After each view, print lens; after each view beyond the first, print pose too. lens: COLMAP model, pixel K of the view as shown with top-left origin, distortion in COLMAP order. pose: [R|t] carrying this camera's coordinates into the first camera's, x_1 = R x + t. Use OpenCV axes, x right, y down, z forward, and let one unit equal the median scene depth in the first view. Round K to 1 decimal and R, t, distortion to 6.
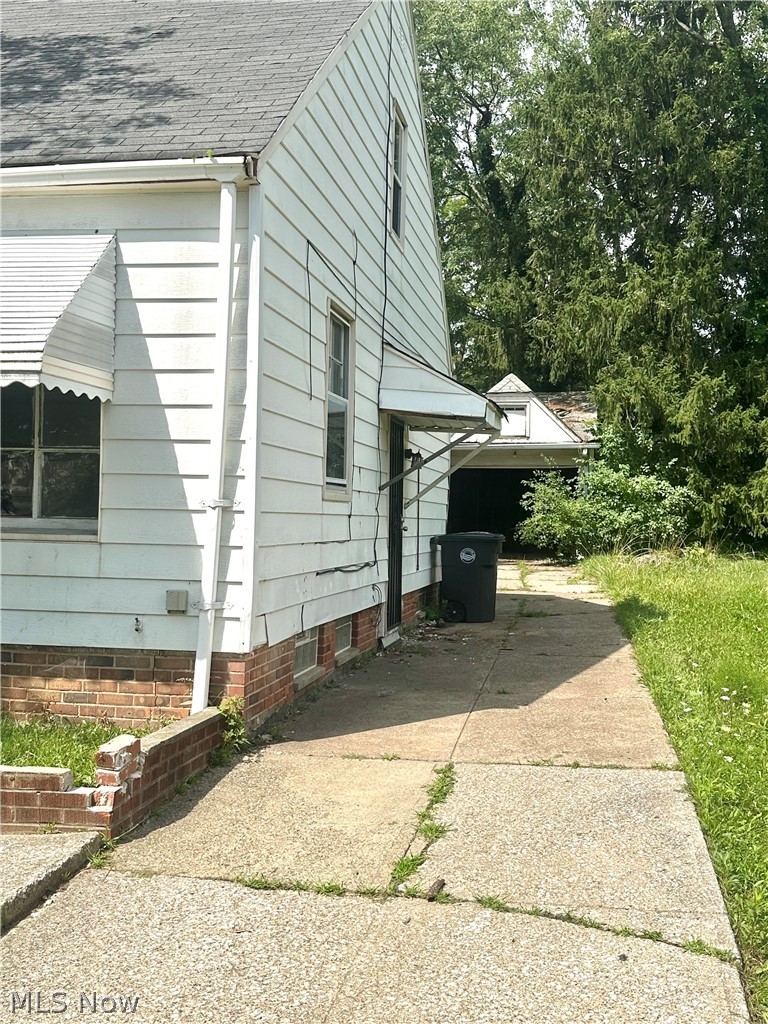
lens RADIAL K [[1072.0, 0, 384.0], [0, 1072.0, 512.0], [0, 0, 1]] dist [0.000964, 0.004812]
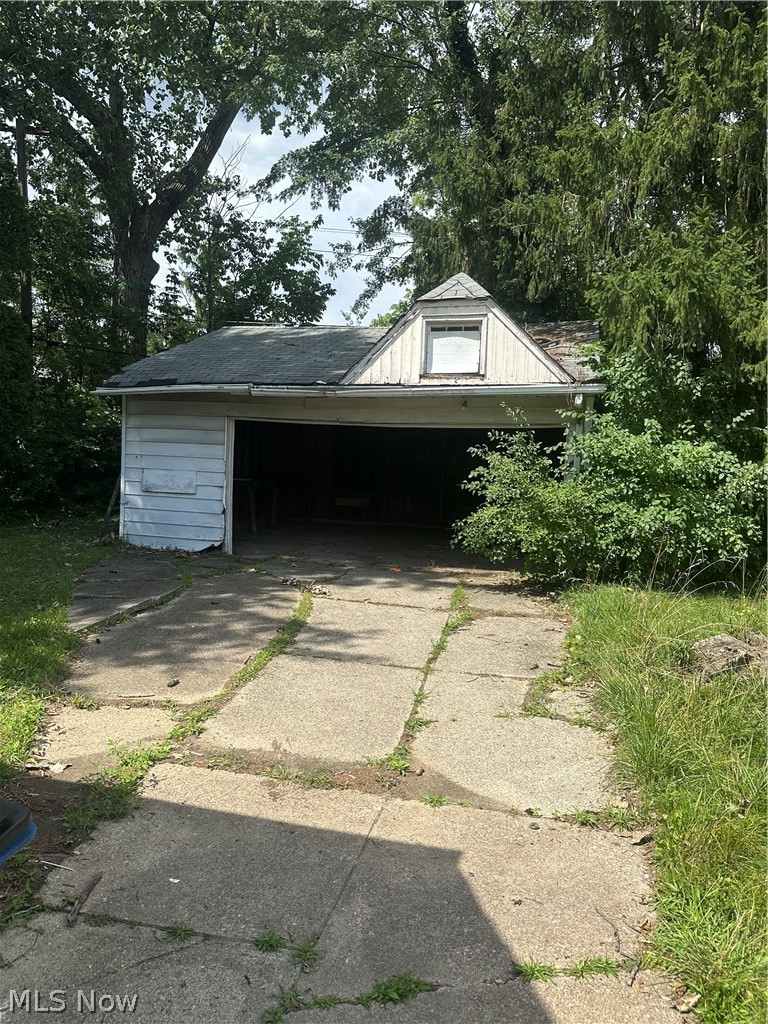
lens RADIAL K [[707.6, 0, 384.0], [0, 707.6, 512.0], [0, 0, 1]] dist [-0.001567, -0.003070]
pose [[0.996525, 0.020331, -0.080774, 0.116145], [-0.015251, 0.997895, 0.063025, -0.018008], [0.081886, -0.061574, 0.994738, 0.613826]]
